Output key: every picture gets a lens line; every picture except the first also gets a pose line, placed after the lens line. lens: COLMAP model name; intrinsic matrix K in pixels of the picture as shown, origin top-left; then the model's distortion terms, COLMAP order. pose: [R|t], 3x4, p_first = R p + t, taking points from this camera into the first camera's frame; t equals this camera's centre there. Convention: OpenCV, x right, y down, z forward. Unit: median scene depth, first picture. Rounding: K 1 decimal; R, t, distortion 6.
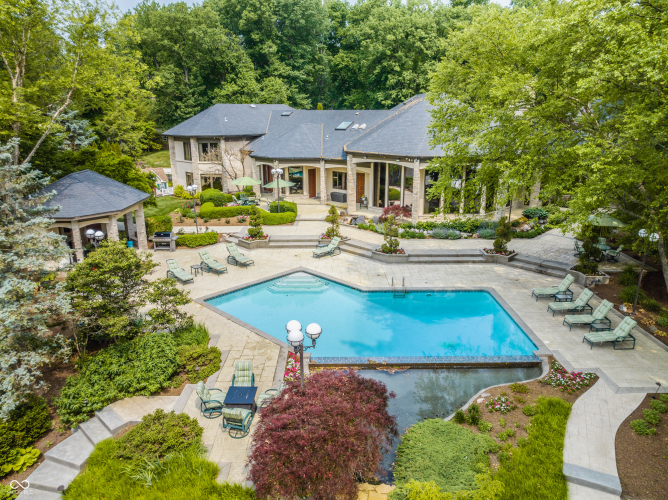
lens RADIAL K [[478.6, 0, 334.0], [0, 478.6, 250.0], [0, 0, 1]] dist [-0.019396, -0.003331]
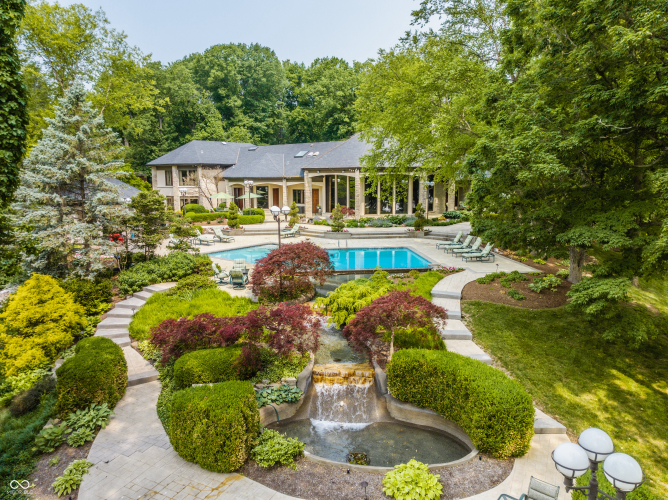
lens RADIAL K [[474.8, 0, 334.0], [0, 474.8, 250.0], [0, 0, 1]] dist [-0.005412, -0.001243]
pose [[0.996197, -0.018772, 0.085089, -0.004158], [0.028922, 0.992391, -0.119678, 0.143449], [-0.082195, 0.121684, 0.989160, -0.201761]]
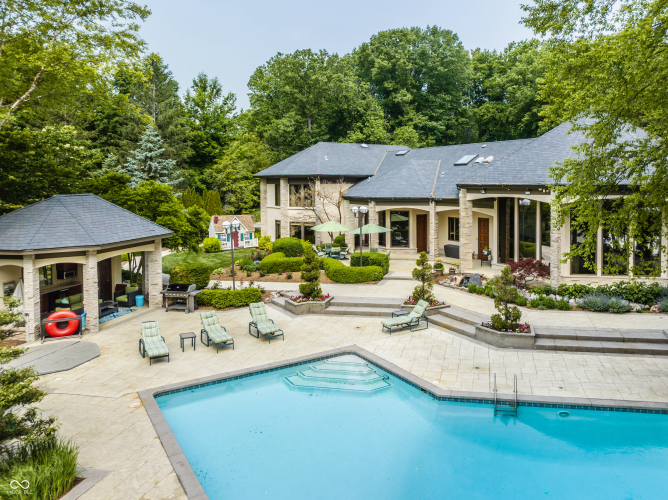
lens RADIAL K [[519.7, 0, 401.3], [0, 519.7, 195.3], [0, 0, 1]] dist [-0.027384, -0.001441]
pose [[0.984686, 0.003708, -0.174299, 0.068784], [-0.047512, 0.967637, -0.247831, 0.006707], [0.167739, 0.252317, 0.952995, 0.214269]]
